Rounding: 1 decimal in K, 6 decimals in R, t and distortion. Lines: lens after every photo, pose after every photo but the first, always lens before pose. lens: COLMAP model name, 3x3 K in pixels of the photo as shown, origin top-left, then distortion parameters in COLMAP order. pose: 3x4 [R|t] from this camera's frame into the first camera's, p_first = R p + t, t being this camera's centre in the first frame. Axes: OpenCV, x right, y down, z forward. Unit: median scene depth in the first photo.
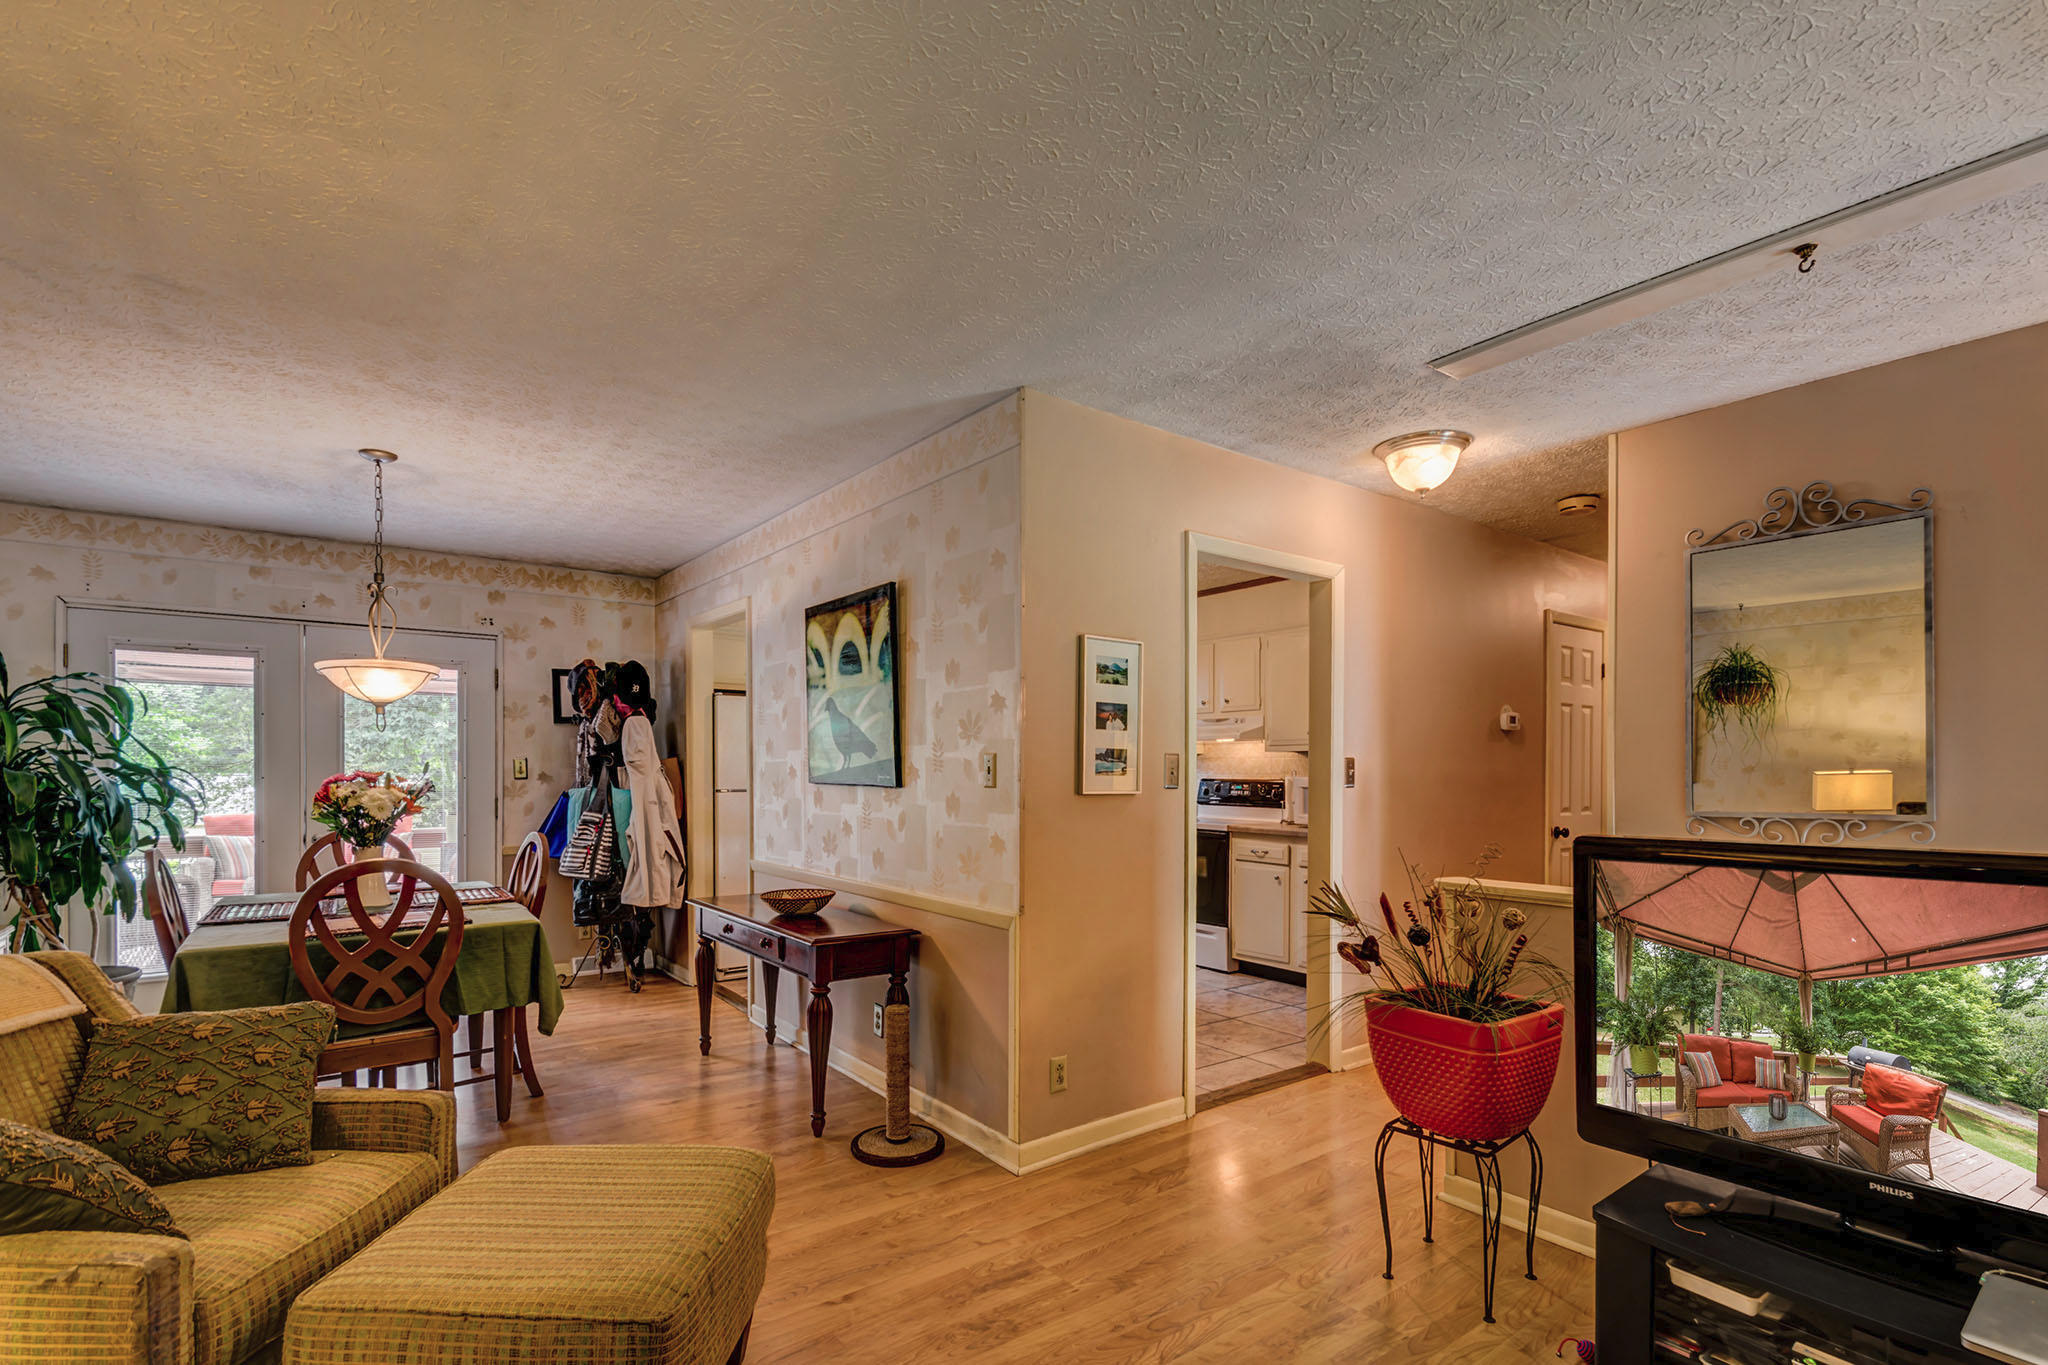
lens RADIAL K [[920.0, 0, 989.9], [0, 920.0, 769.1], [0, 0, 1]] dist [-0.001086, 0.000164]
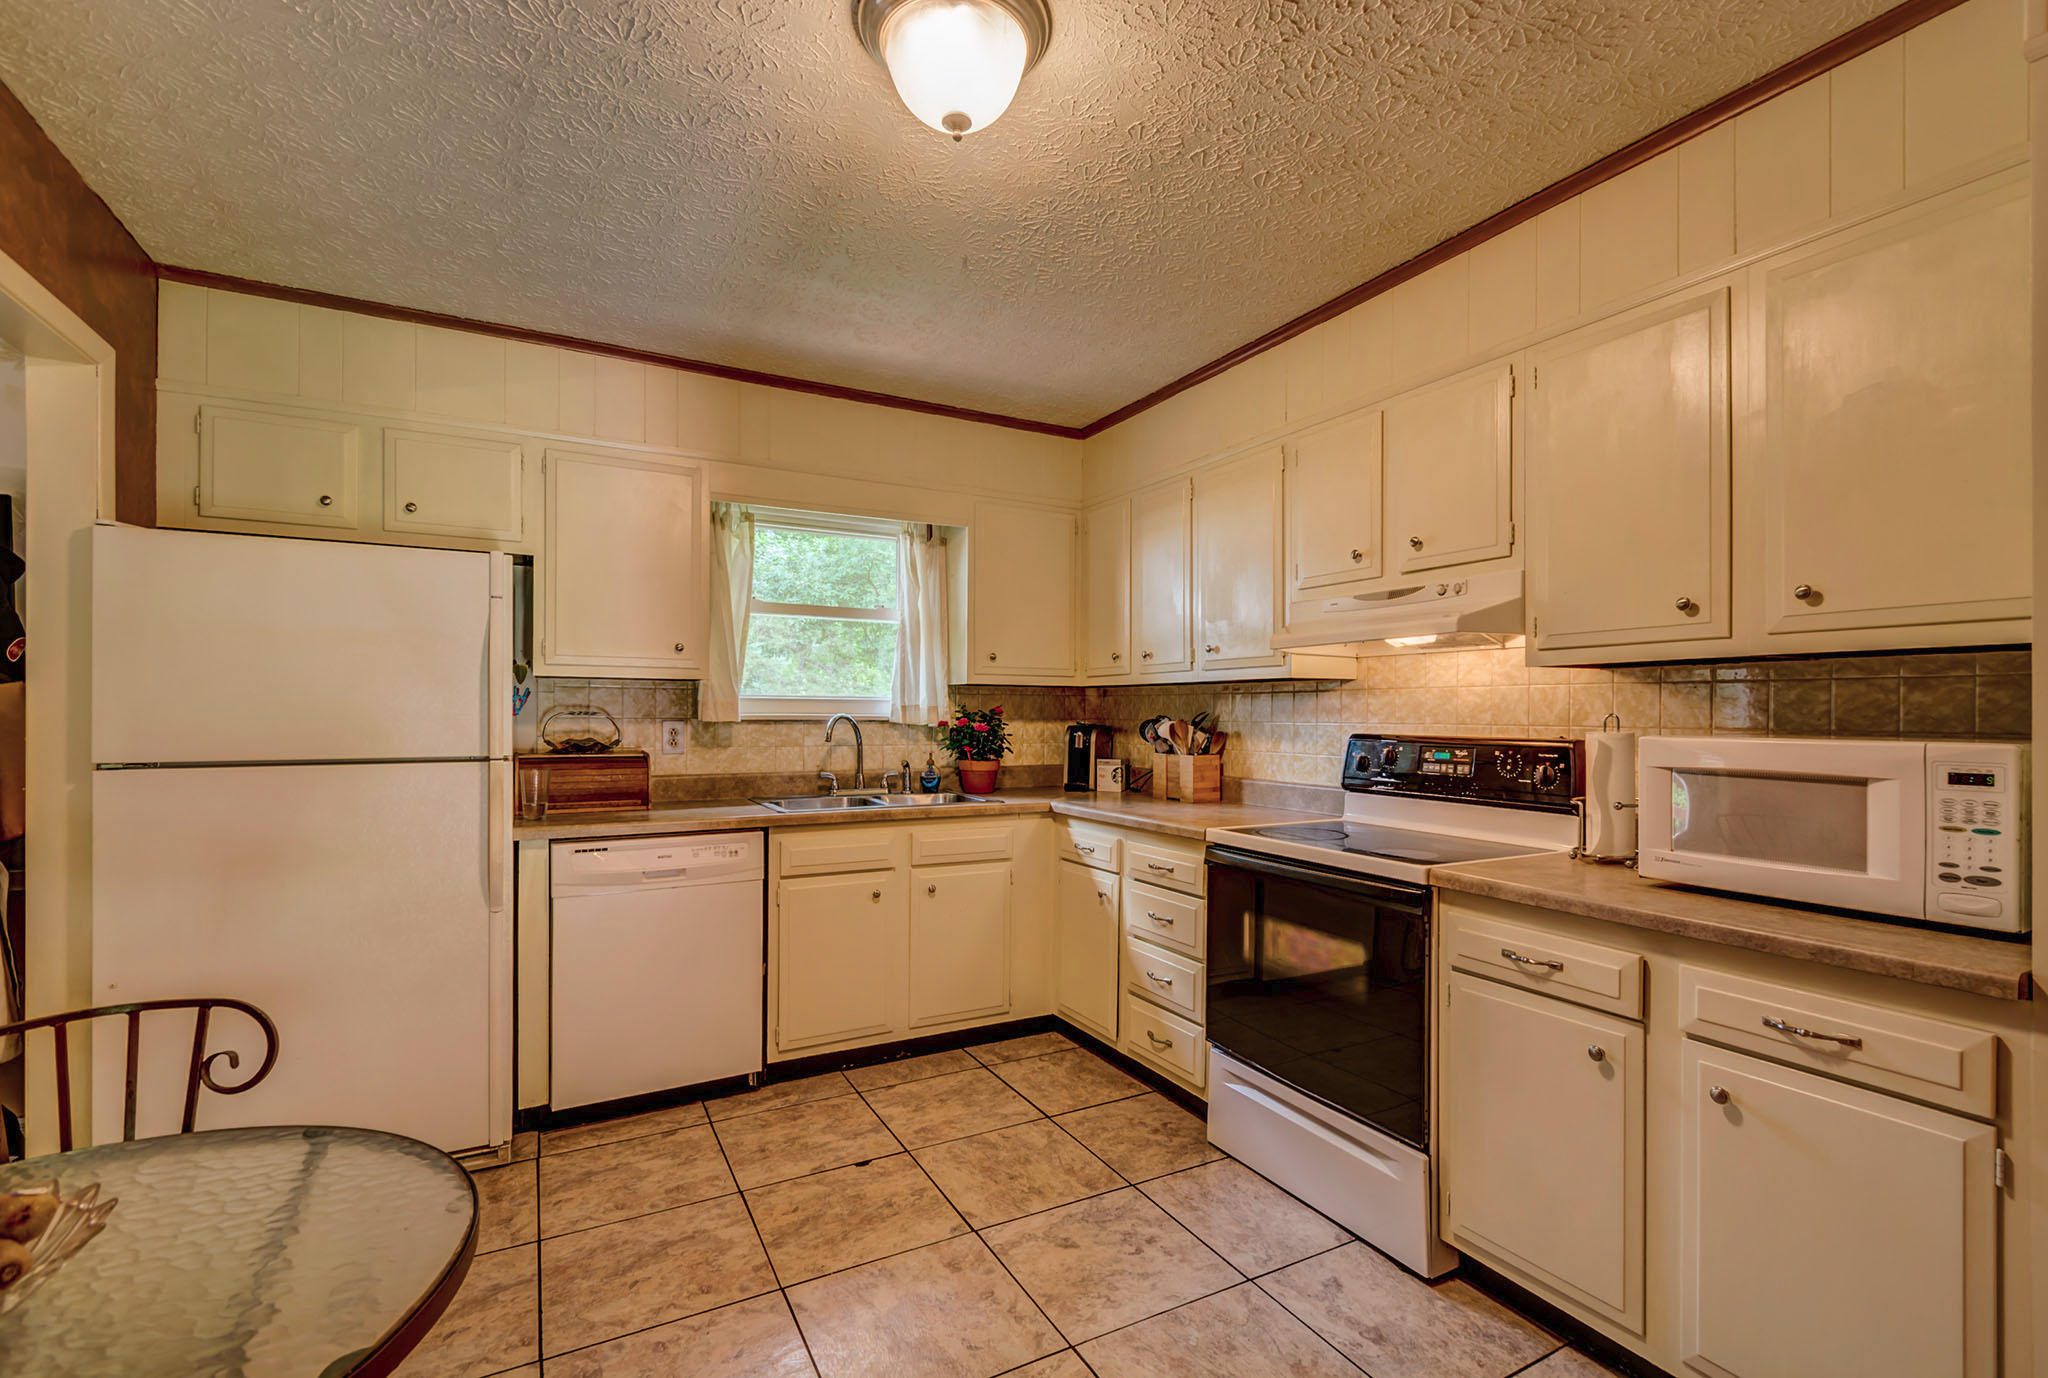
lens RADIAL K [[894.4, 0, 1020.5], [0, 894.4, 714.9], [0, 0, 1]] dist [0.002806, 0.000048]
pose [[0.991565, -0.002086, -0.129596, 0.201456], [0.002210, 0.999997, 0.000814, 0.000315], [0.129594, -0.001094, 0.991567, 0.870699]]
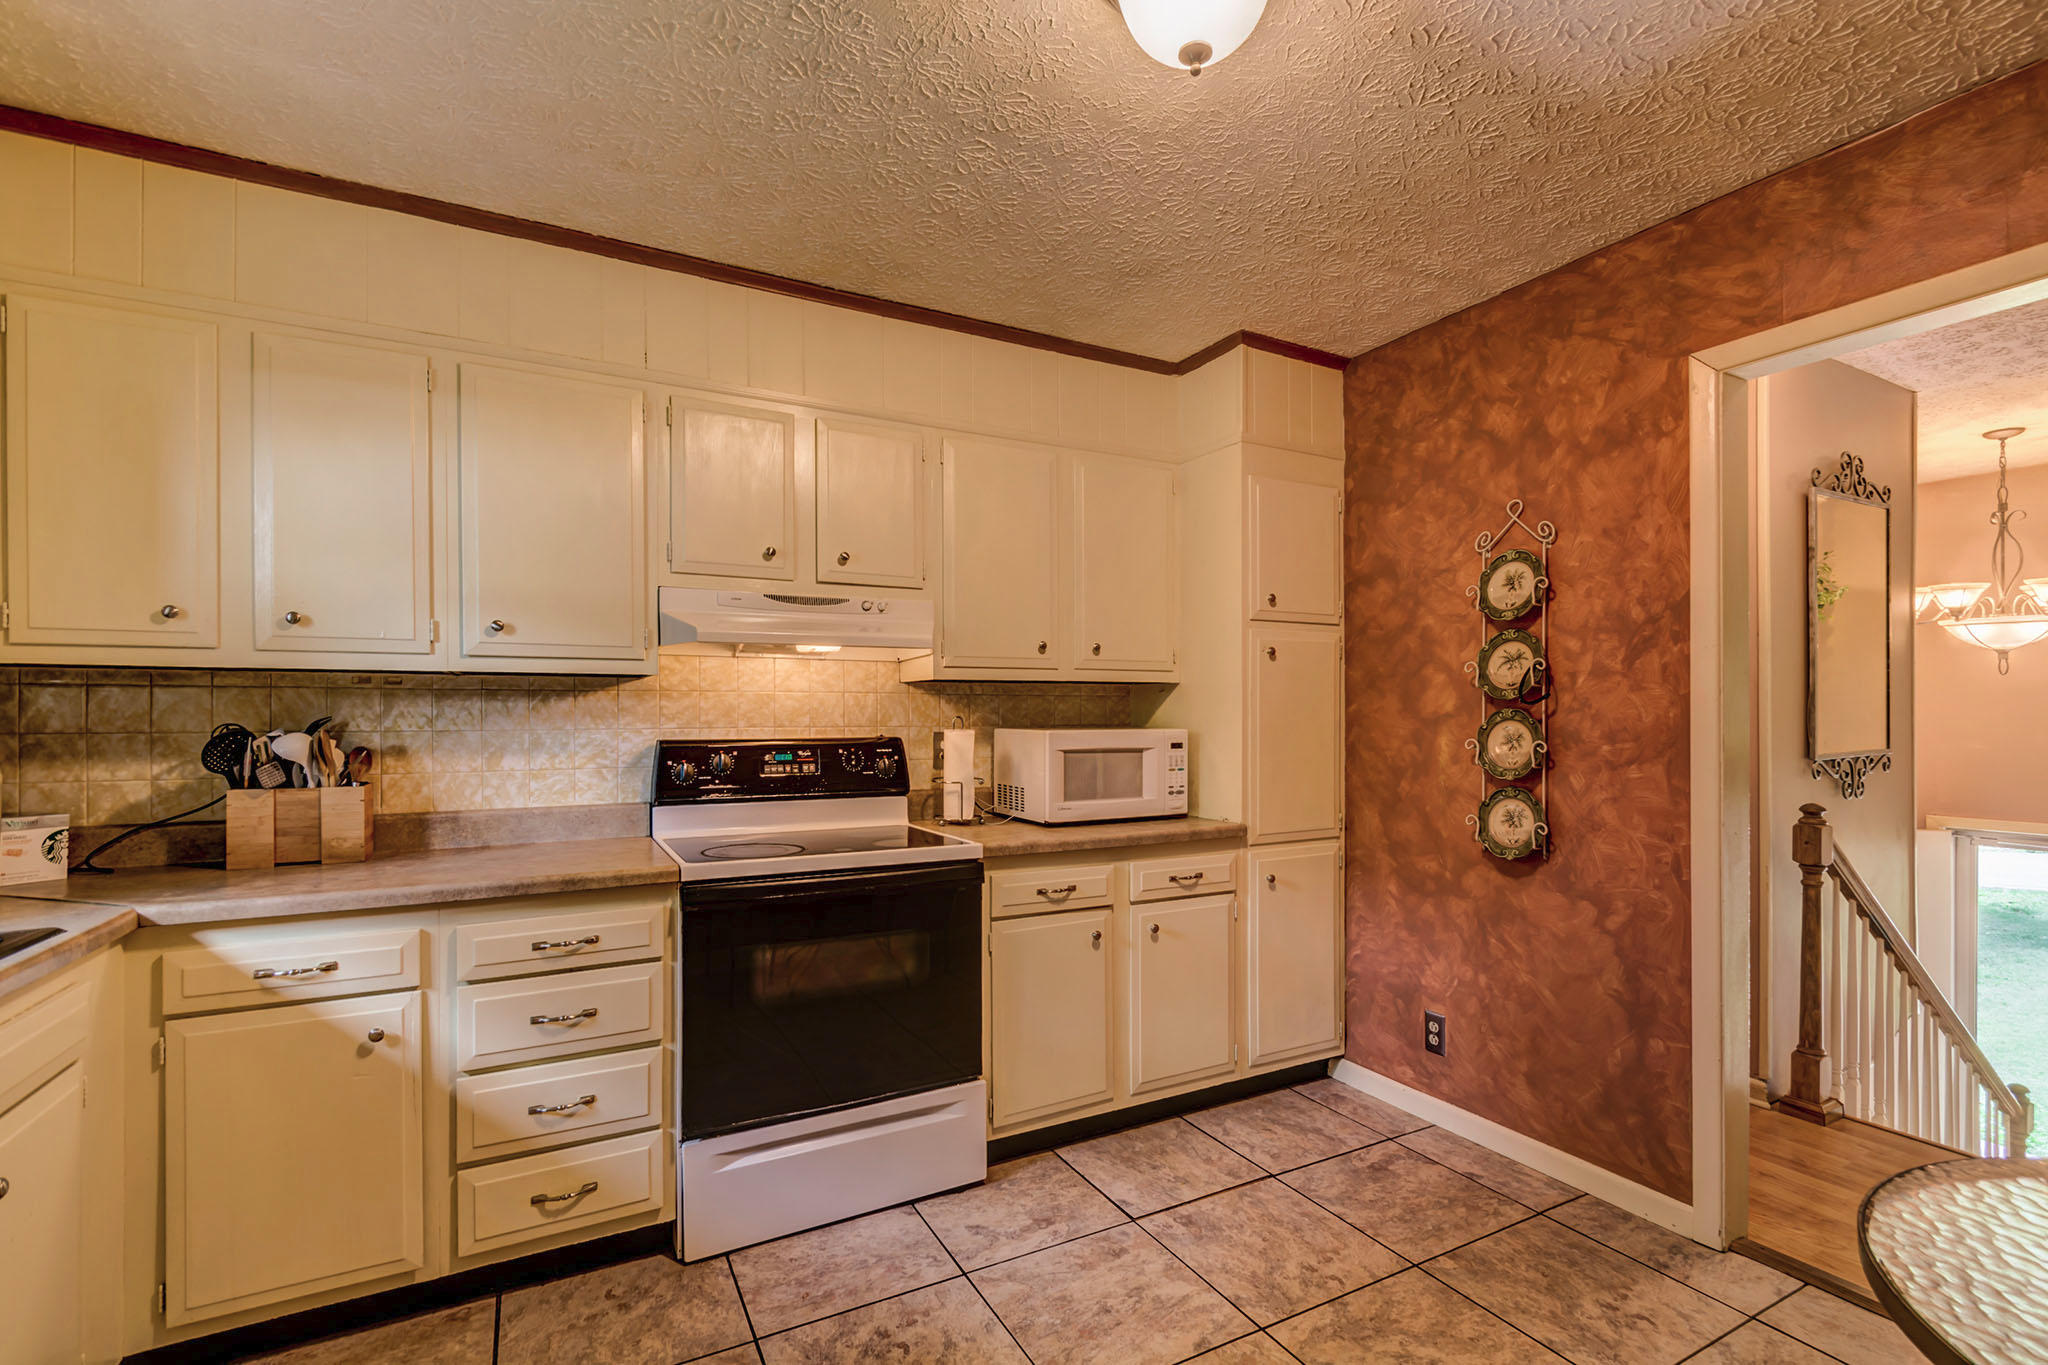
lens RADIAL K [[920.0, 0, 1034.6], [0, 920.0, 713.6], [0, 0, 1]] dist [-0.001086, 0.000164]
pose [[0.135483, -0.004477, 0.990770, -0.236249], [0.004863, 0.999981, 0.003853, -0.003736], [-0.990768, 0.004296, 0.135502, 1.261128]]
